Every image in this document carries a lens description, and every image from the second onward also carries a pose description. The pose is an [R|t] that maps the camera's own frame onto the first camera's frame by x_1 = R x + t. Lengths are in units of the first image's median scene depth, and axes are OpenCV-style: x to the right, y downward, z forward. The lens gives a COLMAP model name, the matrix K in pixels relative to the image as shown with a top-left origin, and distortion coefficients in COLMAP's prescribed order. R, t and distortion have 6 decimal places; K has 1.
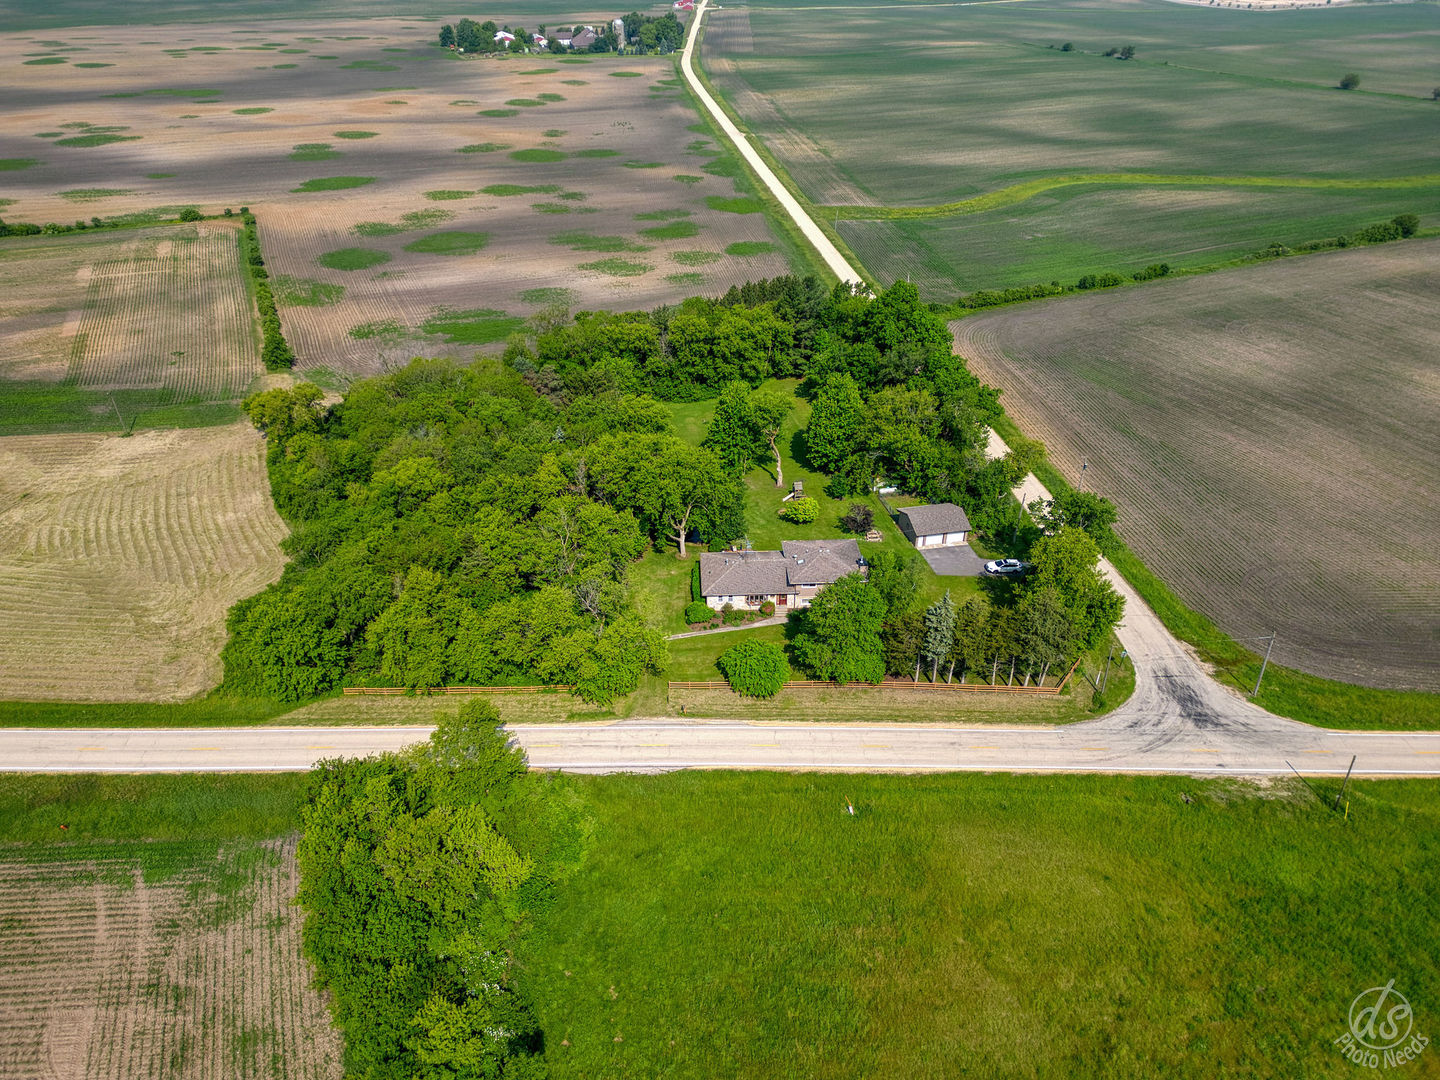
lens RADIAL K [[987.6, 0, 720.0], [0, 987.6, 540.0], [0, 0, 1]] dist [0.104886, -0.116617]
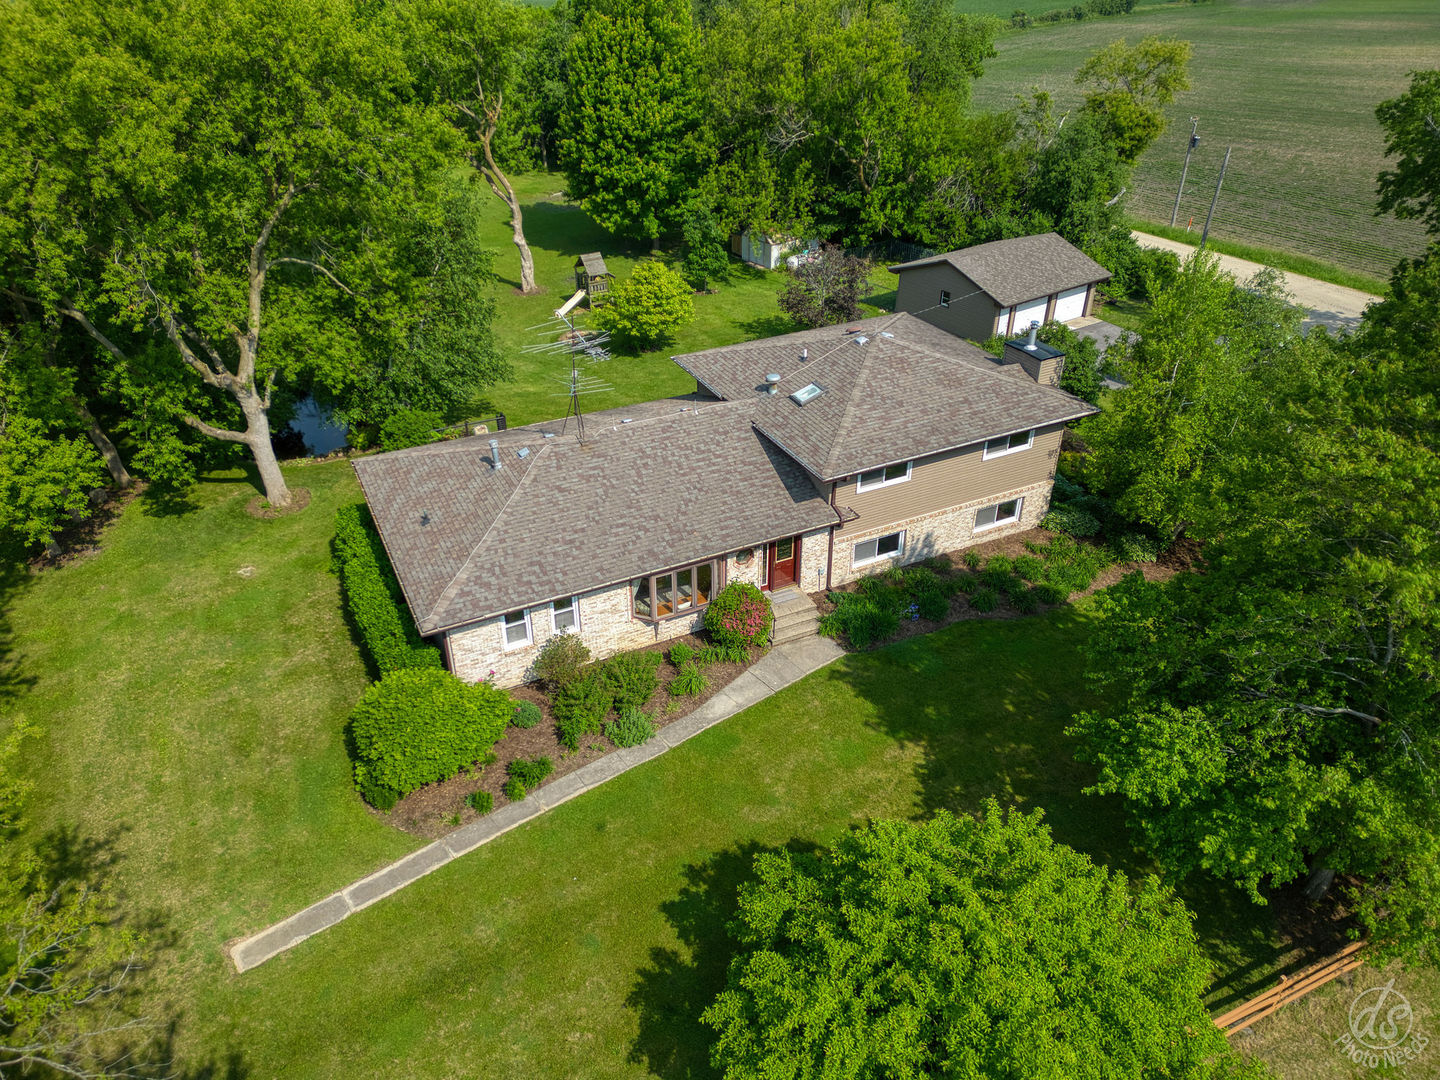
lens RADIAL K [[999.9, 0, 715.8], [0, 999.9, 533.9], [0, 0, 1]] dist [0.077879, -0.073522]
pose [[0.915001, -0.211370, 0.343649, -0.026013], [0.212595, 0.976528, 0.034583, 0.038525], [-0.342893, 0.041415, 0.938461, 0.719217]]
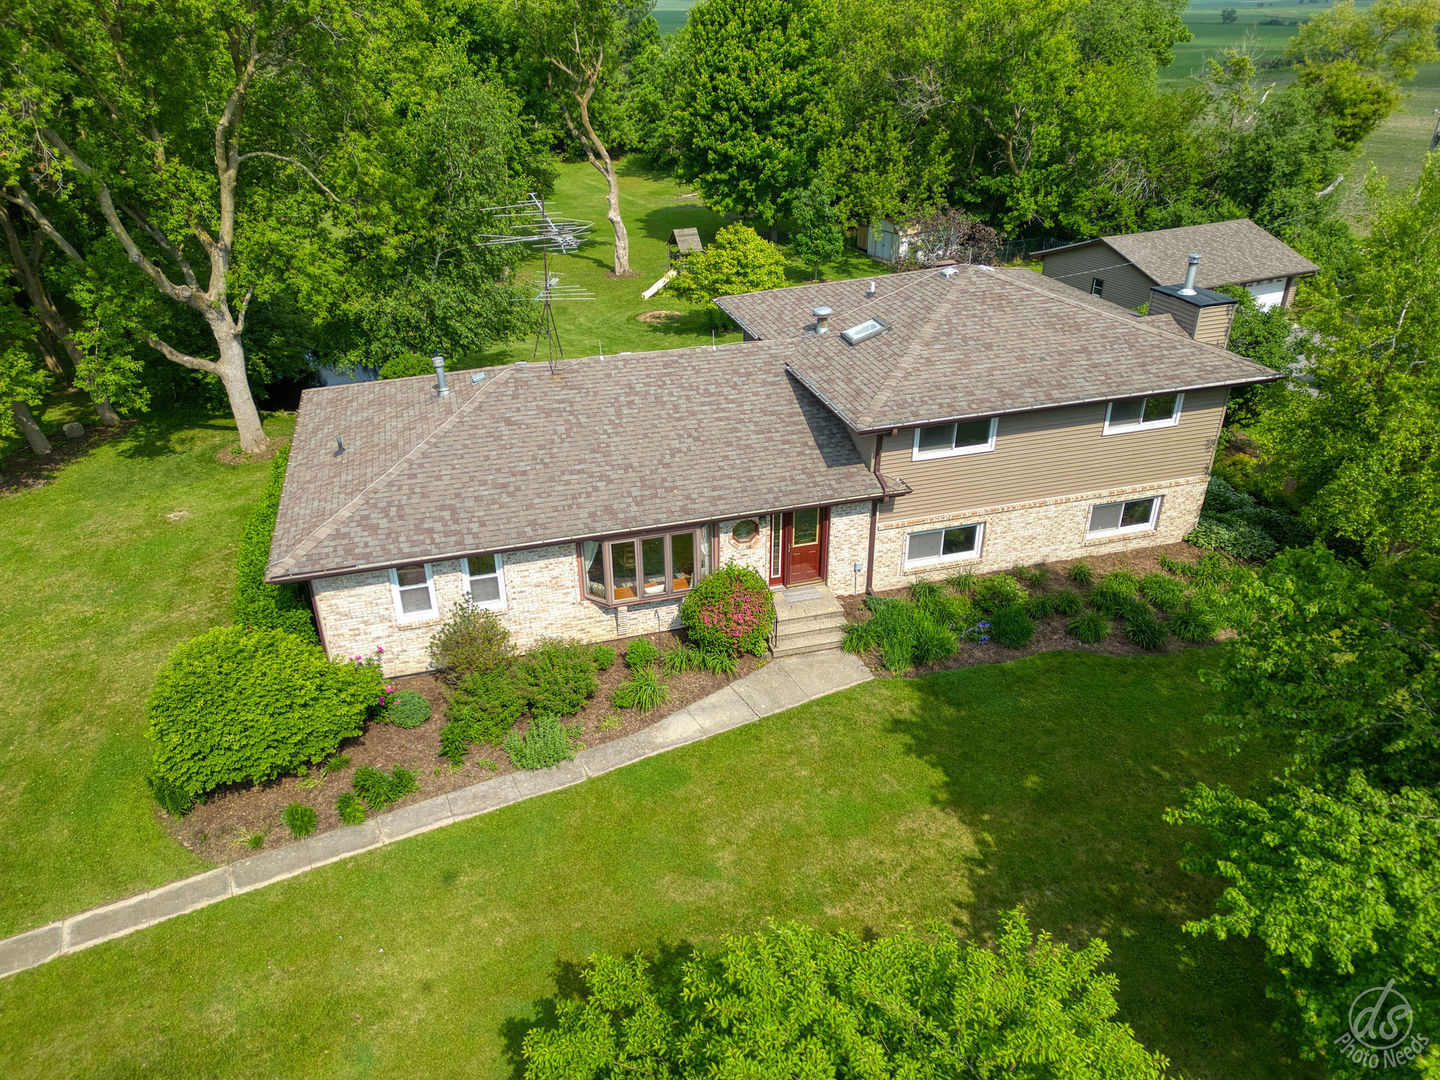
lens RADIAL K [[1004.1, 0, 716.6], [0, 1004.1, 537.4], [0, 0, 1]] dist [0.061307, -0.051638]
pose [[0.971756, -0.117329, 0.204754, 0.013362], [0.129328, 0.990526, -0.046189, 0.058472], [-0.197395, 0.071365, 0.977723, 0.763108]]
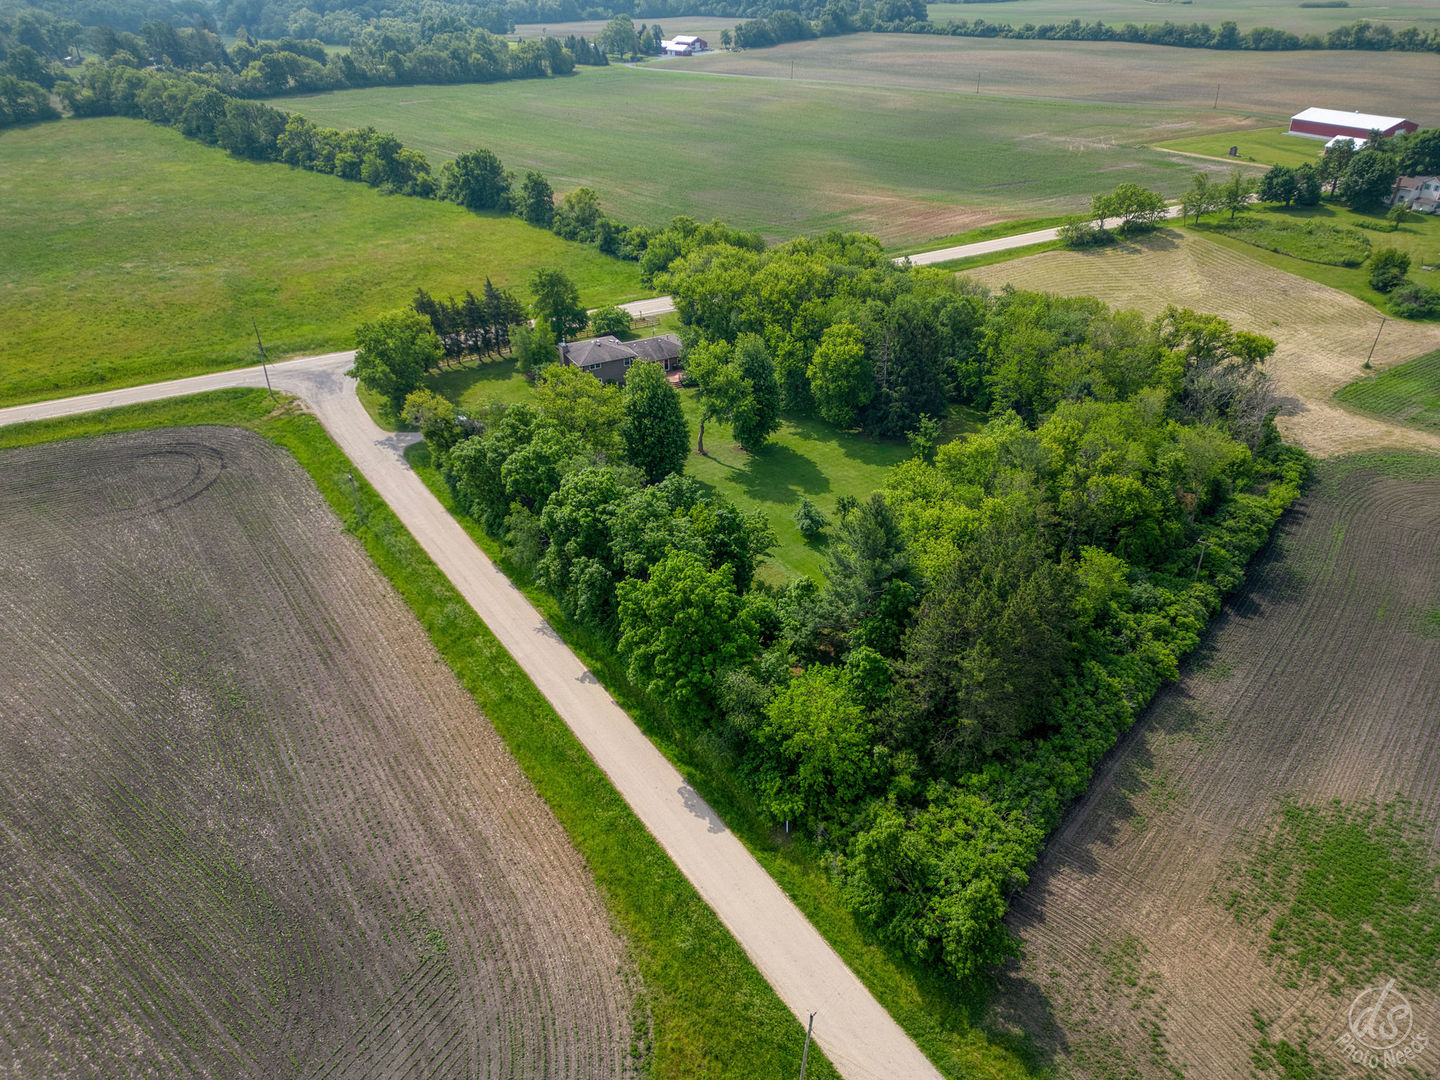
lens RADIAL K [[999.9, 0, 715.8], [0, 999.9, 533.9], [0, 0, 1]] dist [0.077879, -0.073522]
pose [[-0.897500, 0.233629, -0.374047, 0.454842], [-0.224698, 0.487563, 0.843678, -0.886660], [0.379479, 0.841249, -0.385092, 1.607196]]
